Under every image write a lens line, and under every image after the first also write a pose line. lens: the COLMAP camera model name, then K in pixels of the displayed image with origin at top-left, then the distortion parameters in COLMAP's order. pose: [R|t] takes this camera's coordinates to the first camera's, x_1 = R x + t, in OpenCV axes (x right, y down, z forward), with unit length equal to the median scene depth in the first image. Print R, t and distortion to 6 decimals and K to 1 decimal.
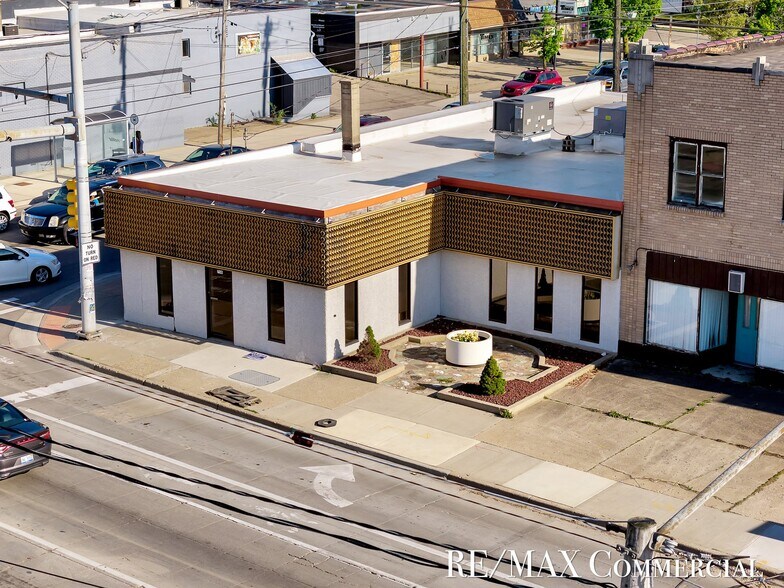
lens RADIAL K [[1575.0, 0, 392.0], [0, 1575.0, 294.0], [0, 0, 1]] dist [-0.061118, 0.344646]
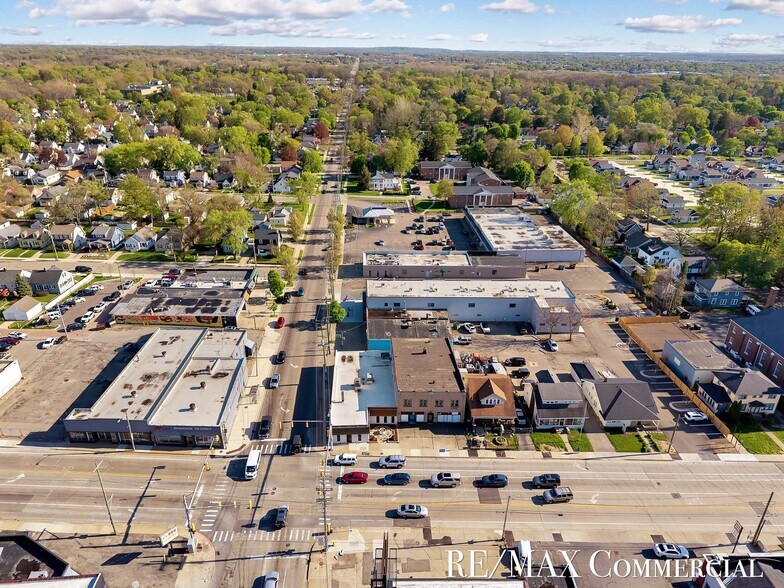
lens RADIAL K [[523.9, 0, 392.0], [0, 523.9, 294.0], [0, 0, 1]] dist [0.093360, -0.165192]
pose [[0.776501, -0.257127, 0.575267, -1.207083], [0.151994, 0.962428, 0.225013, -1.168619], [-0.611509, -0.087285, 0.786408, -0.963052]]
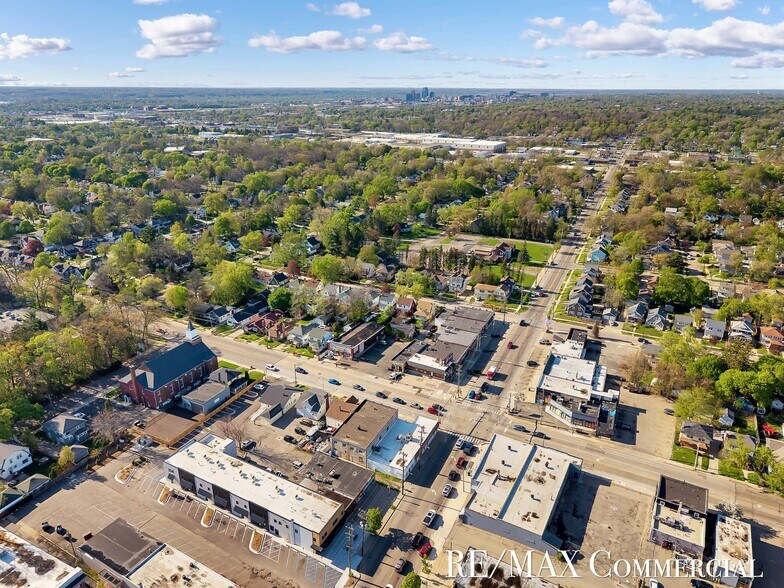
lens RADIAL K [[528.5, 0, 392.0], [0, 528.5, 294.0], [0, 0, 1]] dist [0.041961, -0.041787]
pose [[-0.986676, 0.058195, -0.151931, 0.824573], [-0.043353, 0.806031, 0.590283, -3.610824], [0.156812, 0.589005, -0.792769, 3.962835]]
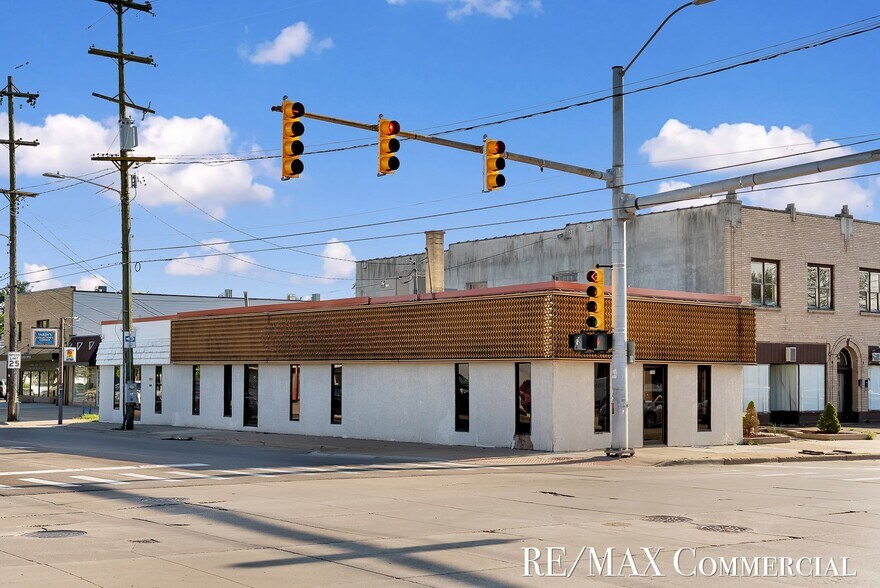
lens RADIAL K [[1197.6, 0, 439.4], [0, 1197.6, 329.6], [0, 0, 1]] dist [-0.036227, -0.039966]
pose [[0.273108, 0.039504, 0.961172, -0.893221], [0.243529, 0.963771, -0.108808, 0.010530], [-0.930648, 0.263789, 0.253593, 0.965397]]
